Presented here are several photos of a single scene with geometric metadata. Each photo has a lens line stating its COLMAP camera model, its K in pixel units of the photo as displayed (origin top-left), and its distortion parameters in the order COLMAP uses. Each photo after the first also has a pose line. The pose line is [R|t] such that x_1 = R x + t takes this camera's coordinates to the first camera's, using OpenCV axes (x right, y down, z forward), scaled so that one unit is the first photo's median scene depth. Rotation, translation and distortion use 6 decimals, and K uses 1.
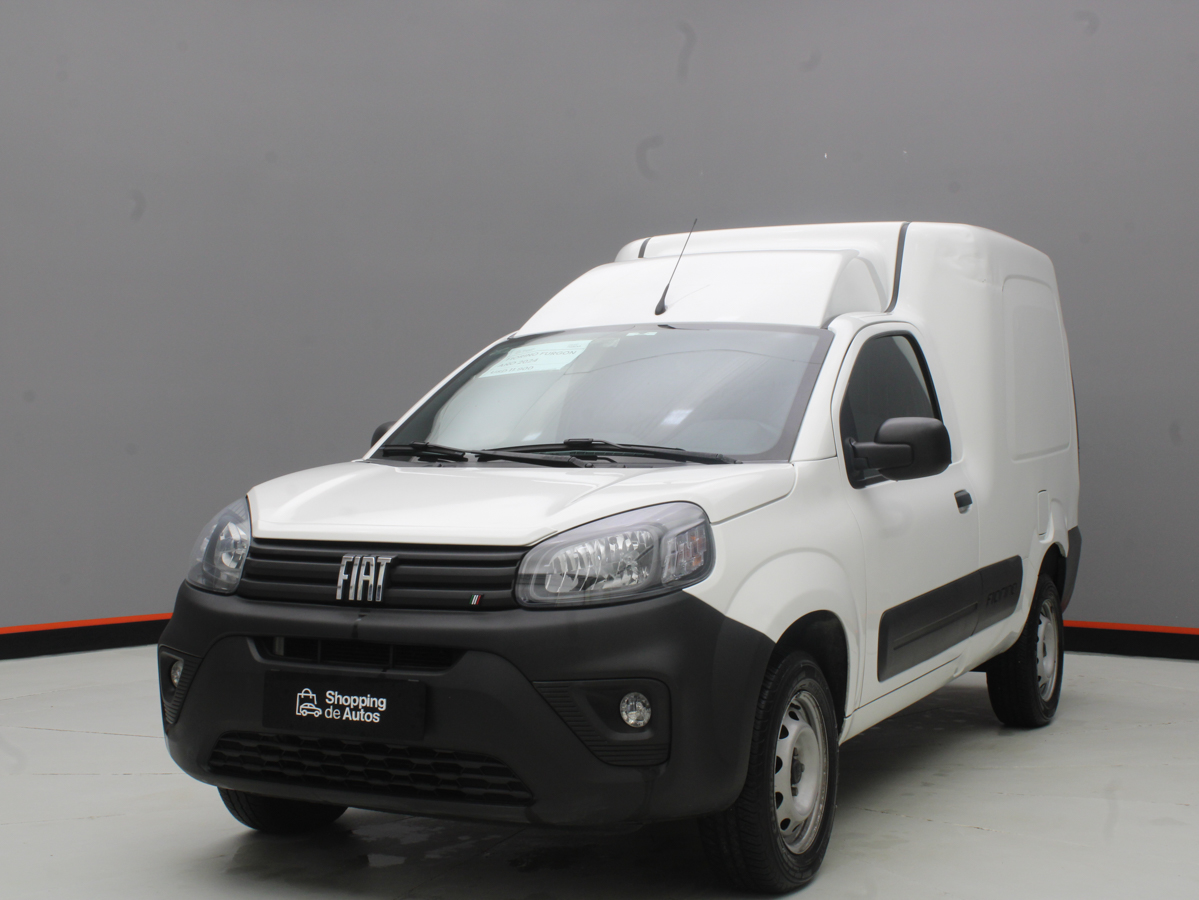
lens RADIAL K [[1697.6, 0, 591.8], [0, 1697.6, 447.3], [0, 0, 1]] dist [-0.059697, 0.000000]
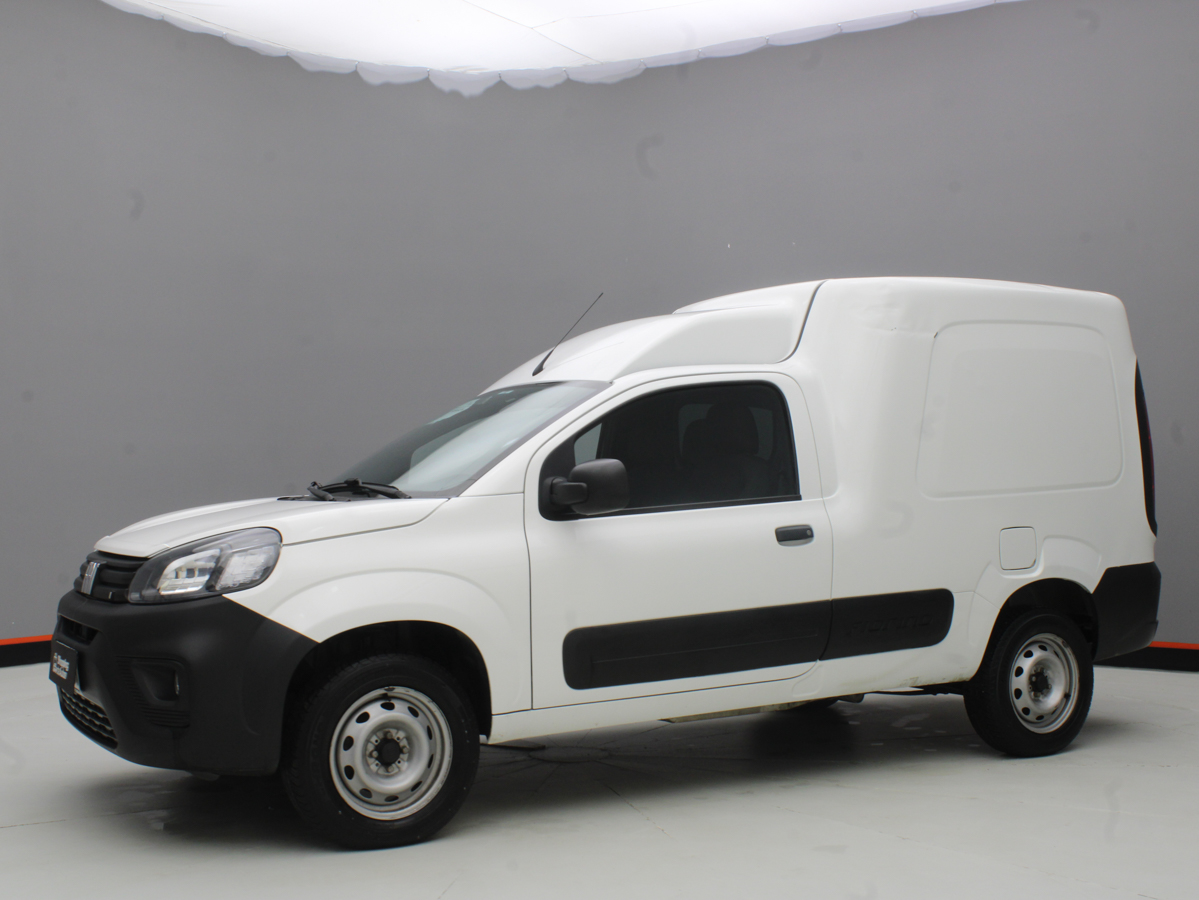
lens RADIAL K [[1398.5, 0, 595.3], [0, 1398.5, 452.8], [0, 0, 1]] dist [-0.101236, 0.000000]
pose [[0.849716, -0.012951, -0.527081, 0.704248], [-0.000384, 0.999683, -0.025182, 0.001977], [0.527240, 0.021600, 0.849442, 0.208609]]
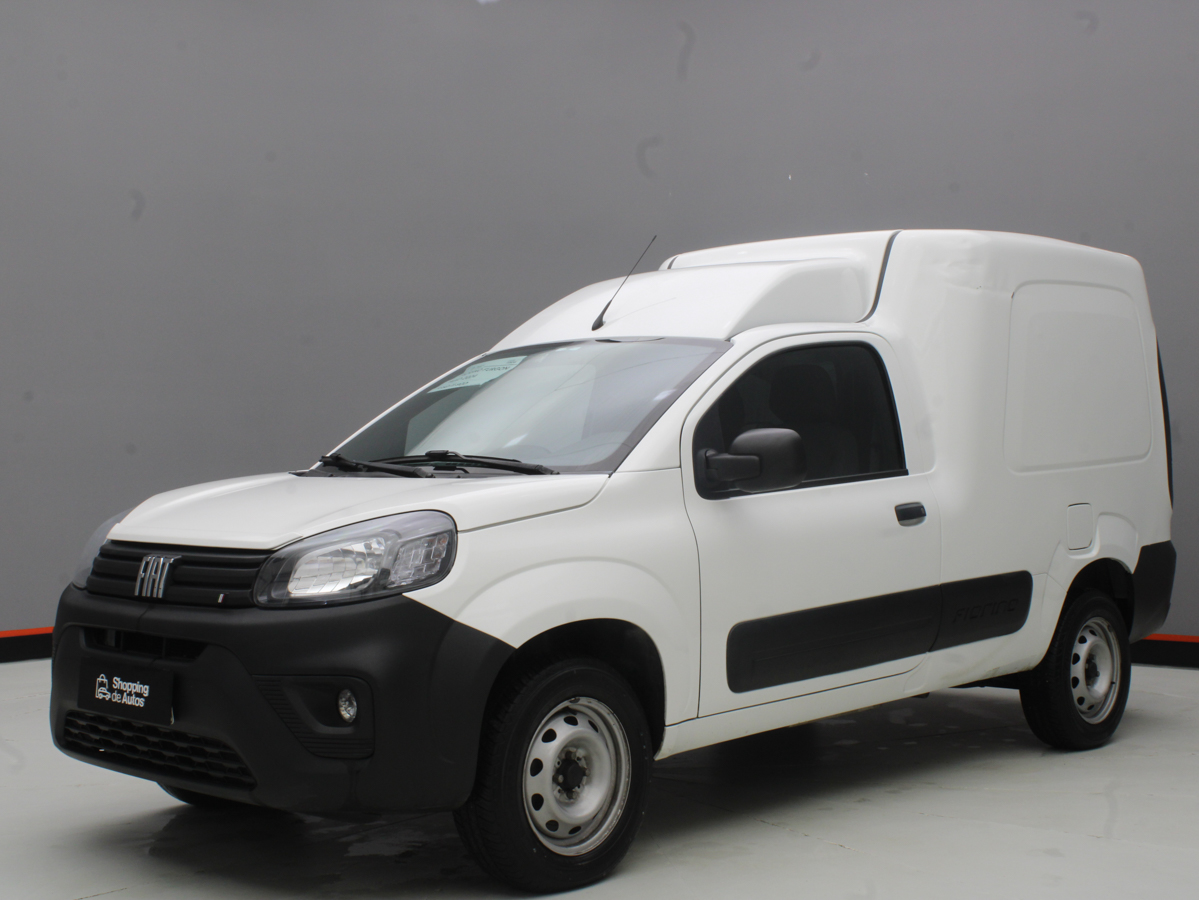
lens RADIAL K [[1650.3, 0, 605.1], [0, 1650.3, 461.2], [0, 0, 1]] dist [-0.084789, 0.000000]
pose [[0.961727, 0.000384, -0.274010, 0.374755], [-0.000256, 1.000000, 0.000500, 0.001157], [0.274011, -0.000411, 0.961727, 0.045646]]
